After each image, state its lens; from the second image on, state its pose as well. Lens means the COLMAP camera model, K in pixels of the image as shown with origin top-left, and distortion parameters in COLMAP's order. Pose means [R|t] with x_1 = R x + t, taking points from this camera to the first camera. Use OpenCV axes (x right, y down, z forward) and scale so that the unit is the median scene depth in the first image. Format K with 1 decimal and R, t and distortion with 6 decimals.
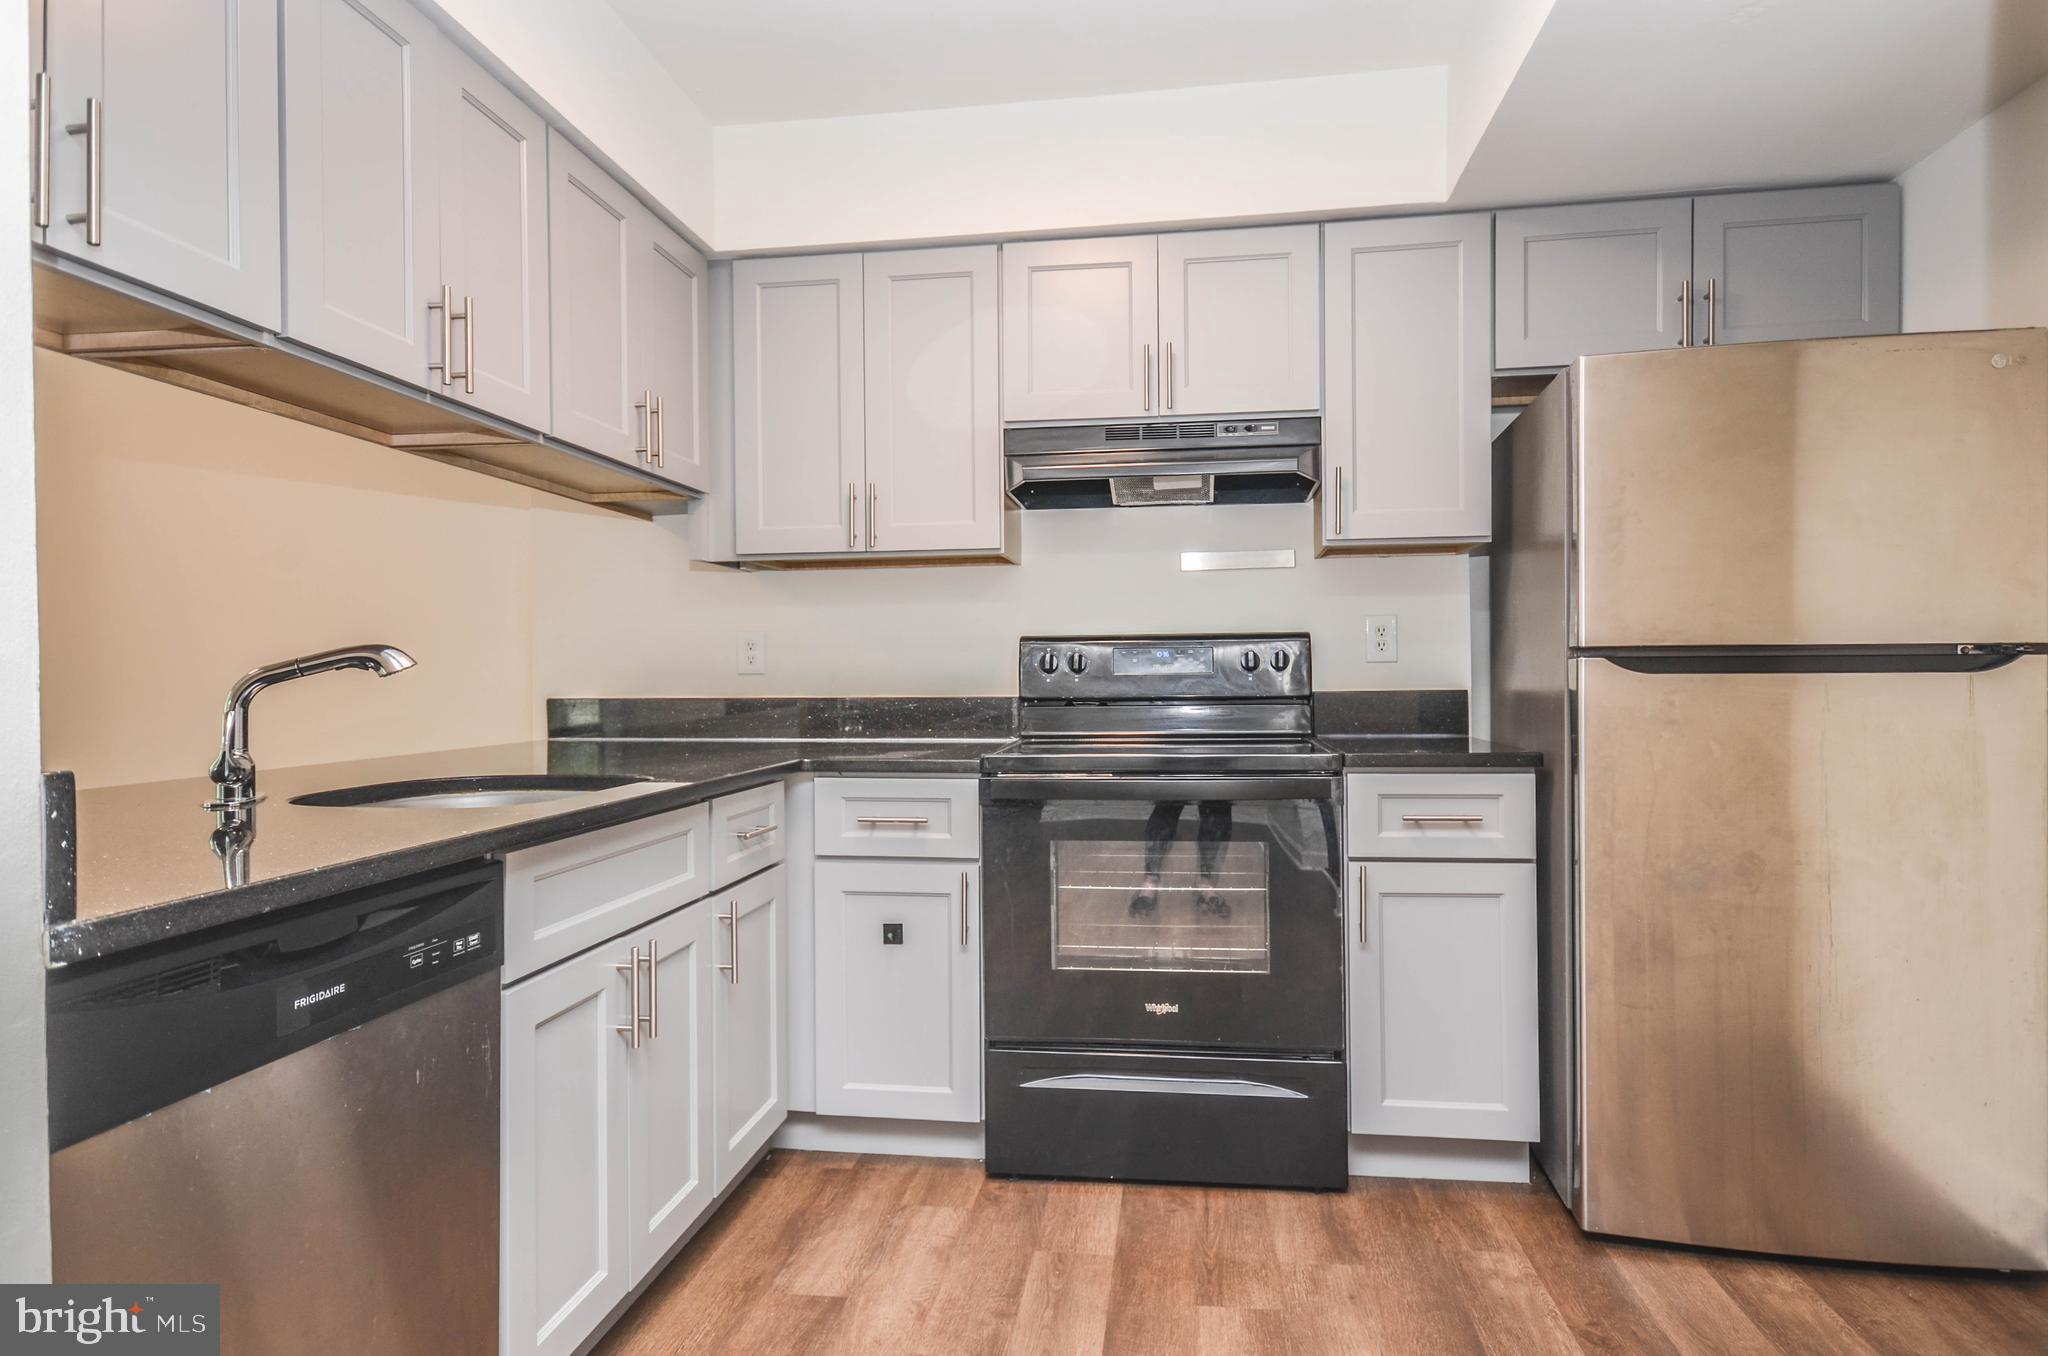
lens RADIAL K [[1093.2, 0, 1048.1], [0, 1093.2, 677.3], [0, 0, 1]] dist [0.009322, 0.002369]
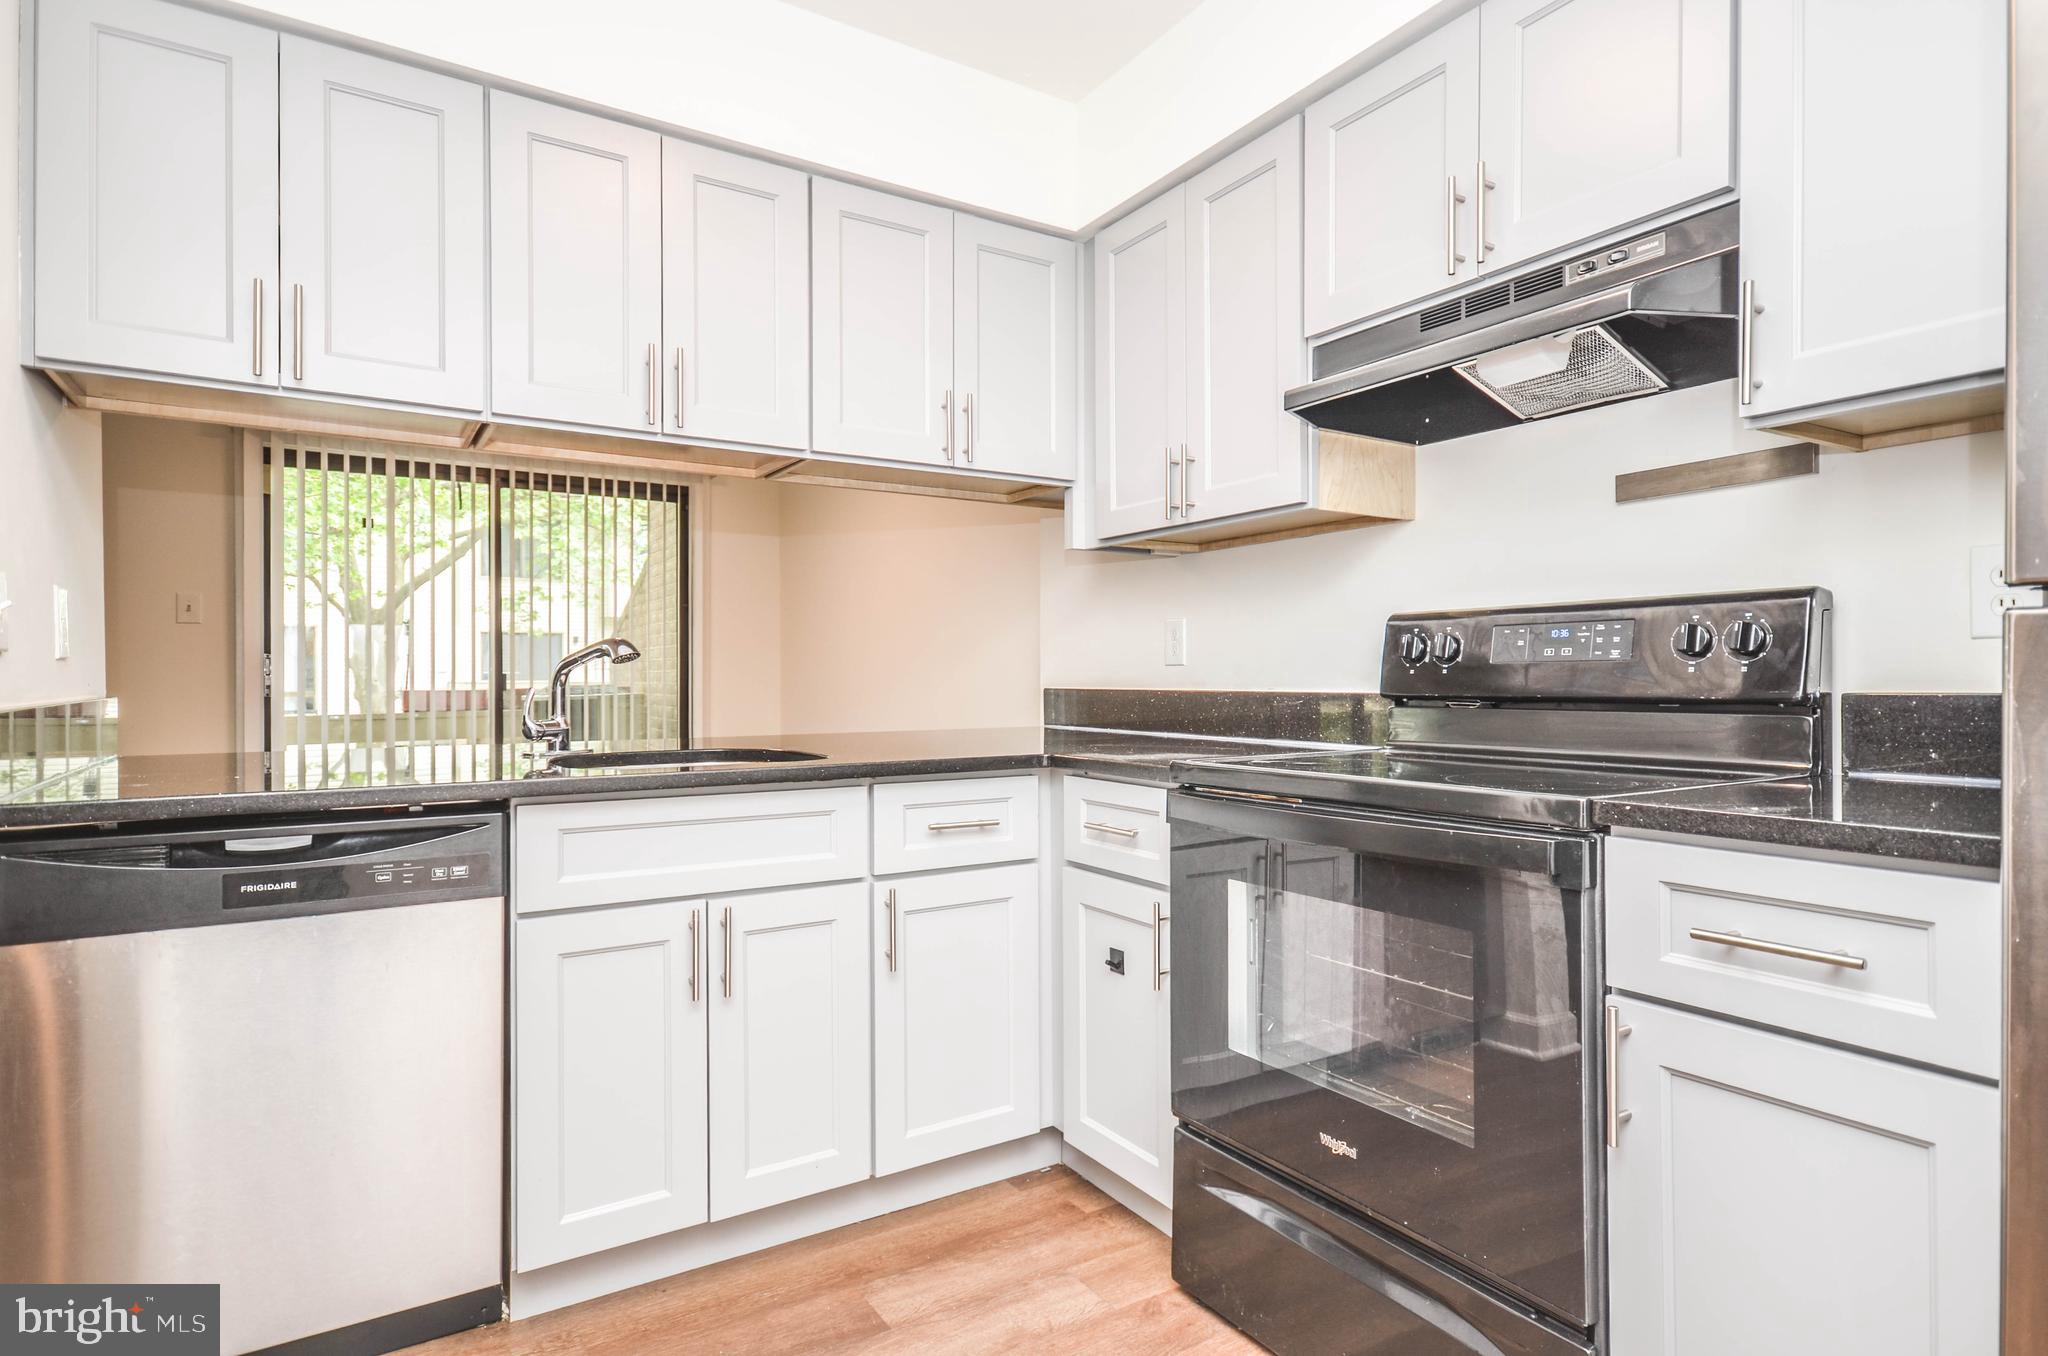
lens RADIAL K [[1093.2, 0, 1048.1], [0, 1093.2, 677.3], [0, 0, 1]] dist [0.009322, 0.002369]
pose [[0.646782, 0.005758, -0.762653, 0.494232], [-0.004945, 0.999982, 0.003356, 0.006690], [0.762659, 0.001601, 0.646799, 0.403794]]
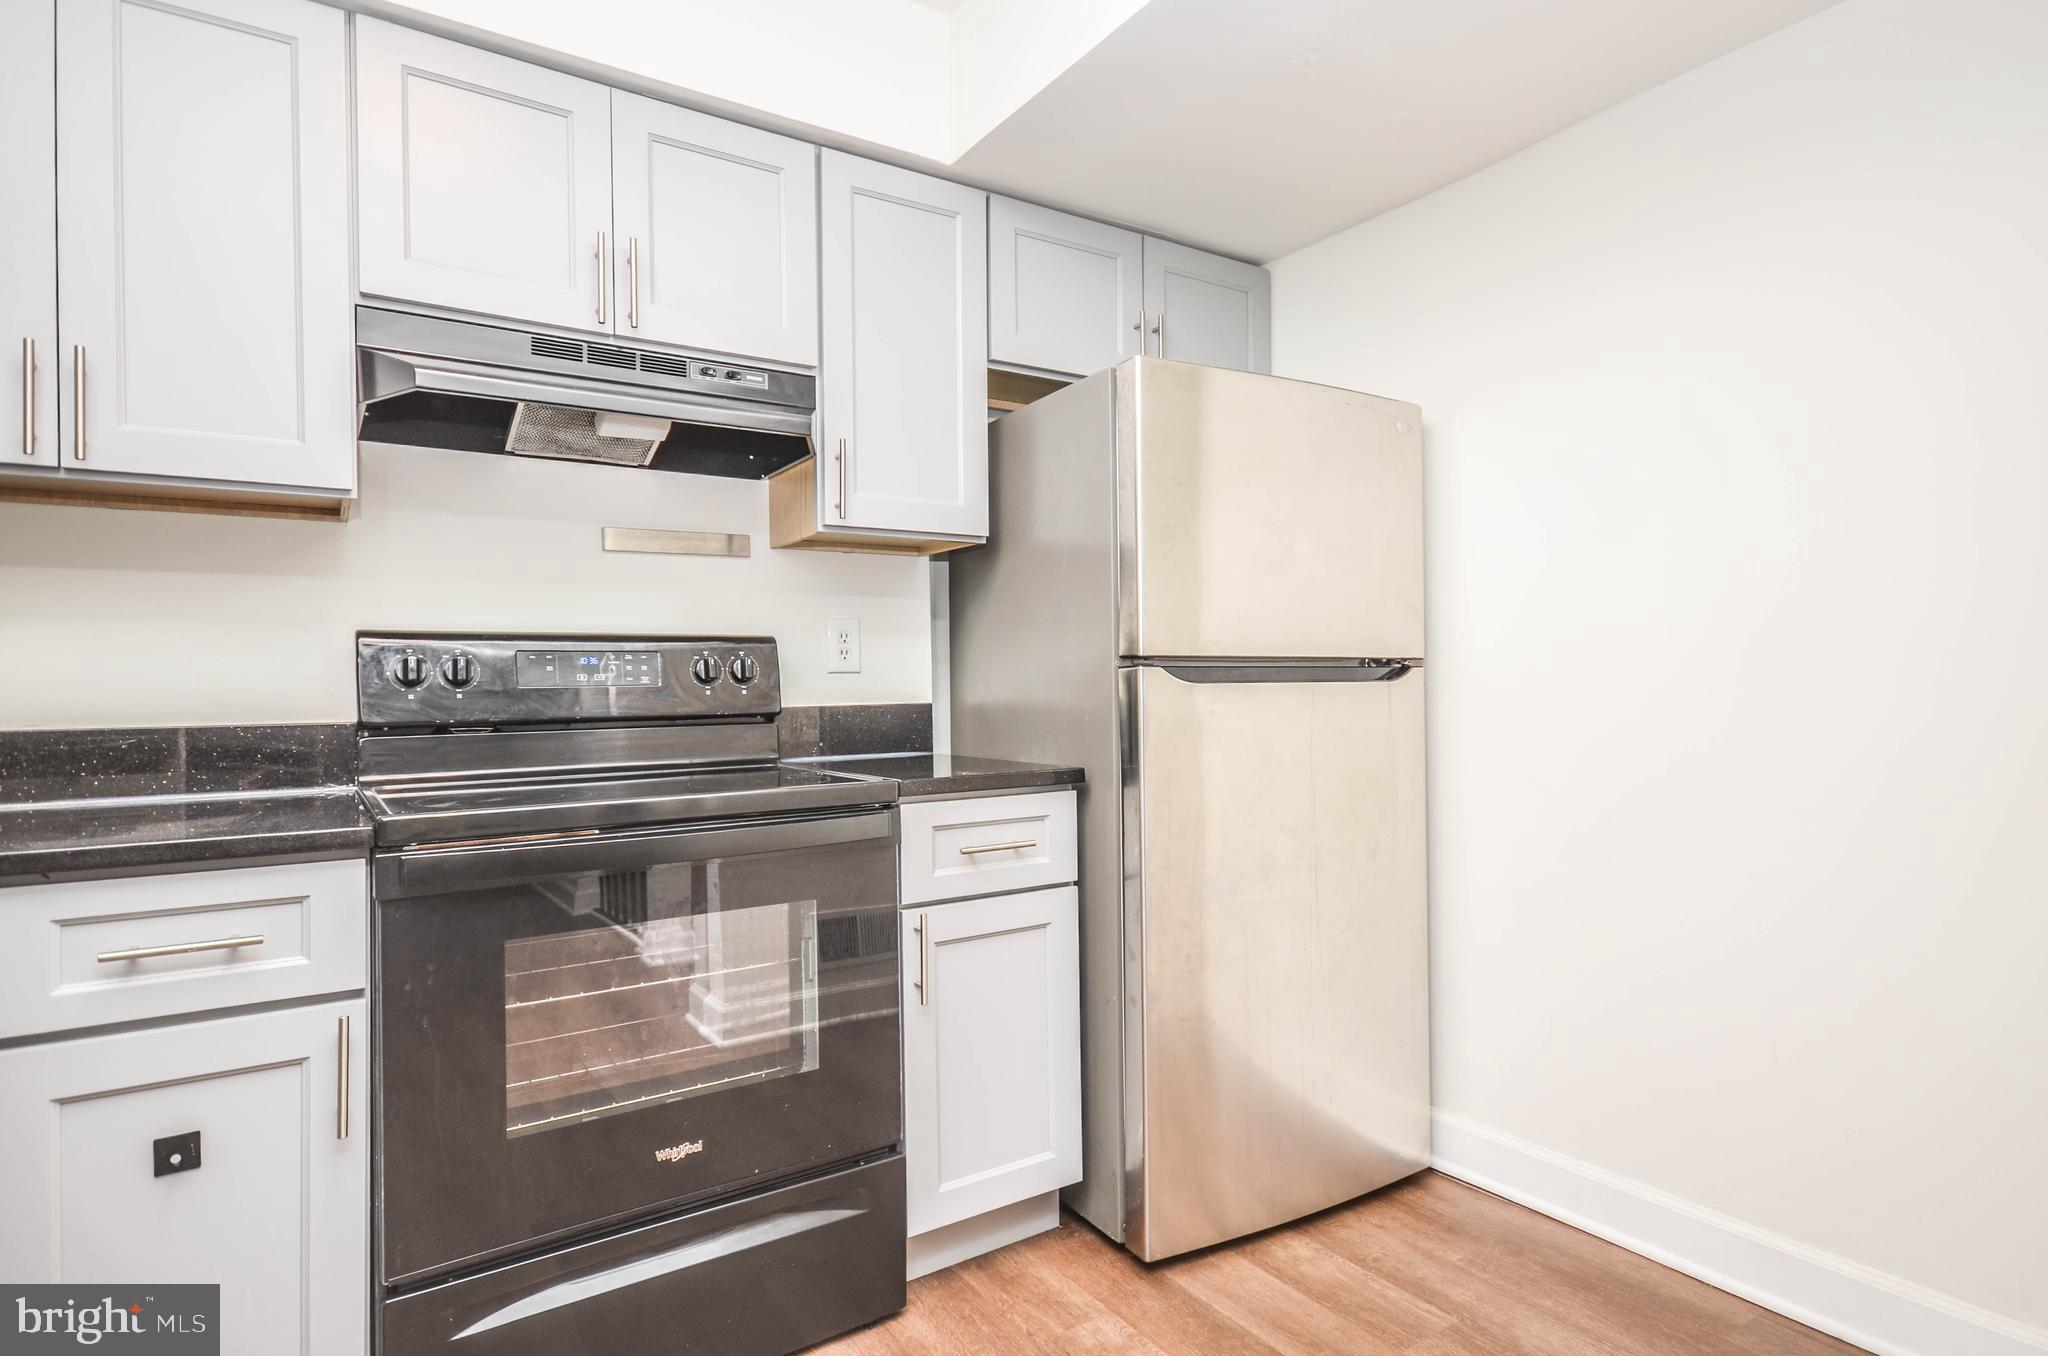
lens RADIAL K [[1093.2, 0, 1048.1], [0, 1093.2, 677.3], [0, 0, 1]] dist [0.009322, 0.002369]
pose [[0.748856, 0.002350, 0.662729, -0.186559], [0.006349, 0.999922, -0.010719, 0.000779], [-0.662703, 0.012235, 0.748783, 0.288801]]
